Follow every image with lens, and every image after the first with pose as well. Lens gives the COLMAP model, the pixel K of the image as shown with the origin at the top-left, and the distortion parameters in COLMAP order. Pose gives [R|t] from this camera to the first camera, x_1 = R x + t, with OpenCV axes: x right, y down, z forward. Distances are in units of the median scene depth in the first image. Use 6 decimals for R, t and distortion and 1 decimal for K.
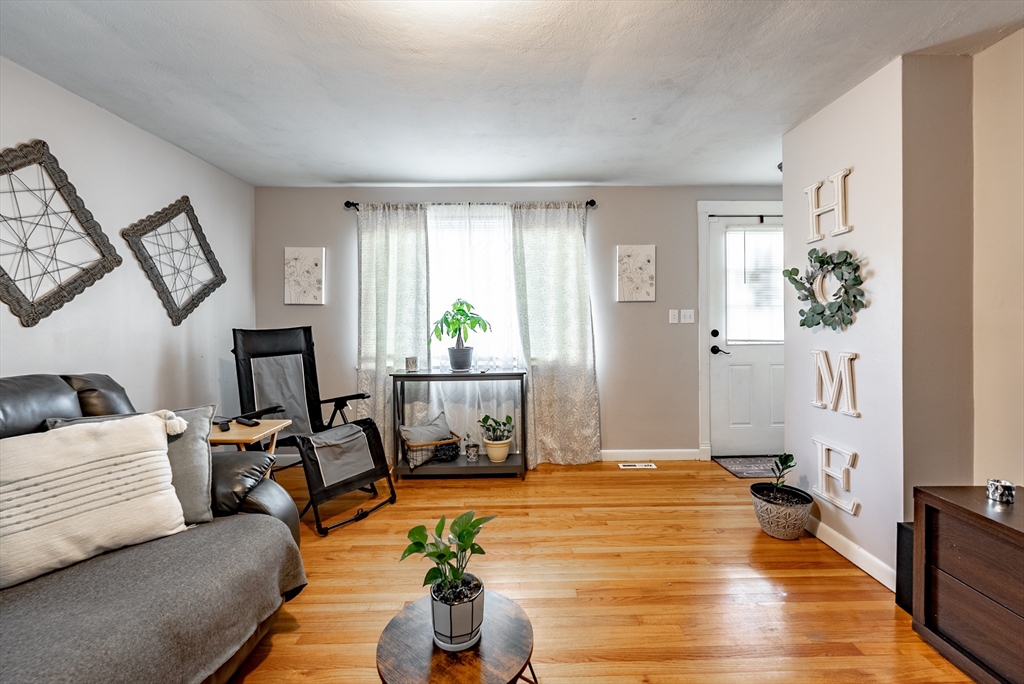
lens RADIAL K [[424.2, 0, 514.7], [0, 424.2, 335.8], [0, 0, 1]] dist [0.000253, -0.000253]
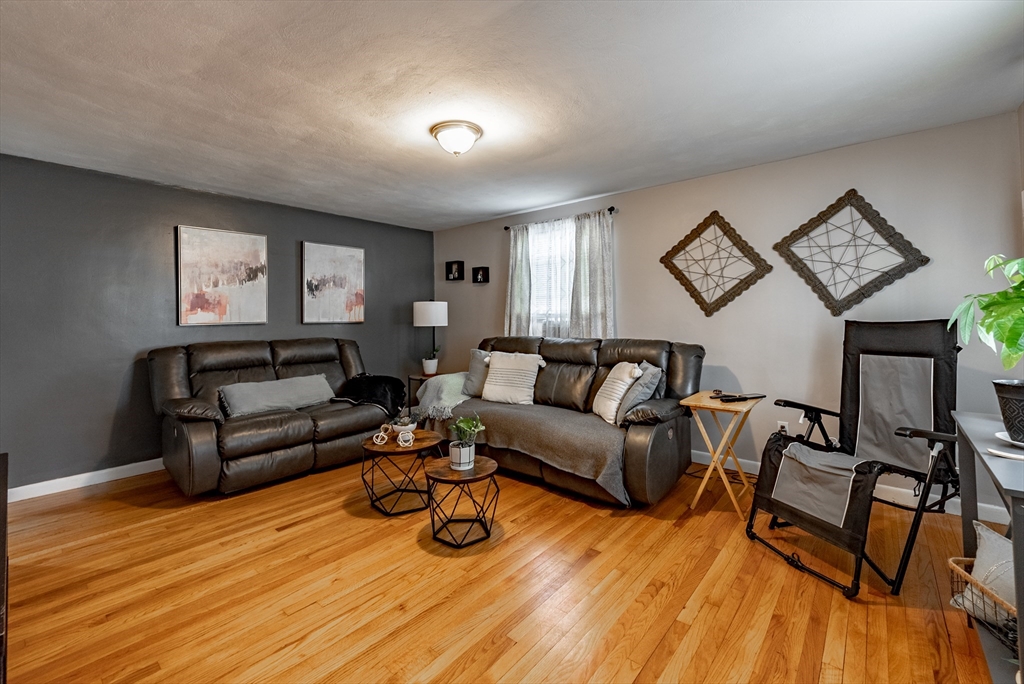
lens RADIAL K [[424.2, 0, 514.7], [0, 424.2, 335.8], [0, 0, 1]] dist [0.000253, -0.000253]
pose [[-0.658167, 0.030403, -0.752257, 0.608003], [-0.022874, 0.997915, 0.060345, -0.024763], [0.752524, 0.056924, -0.656100, 1.244853]]
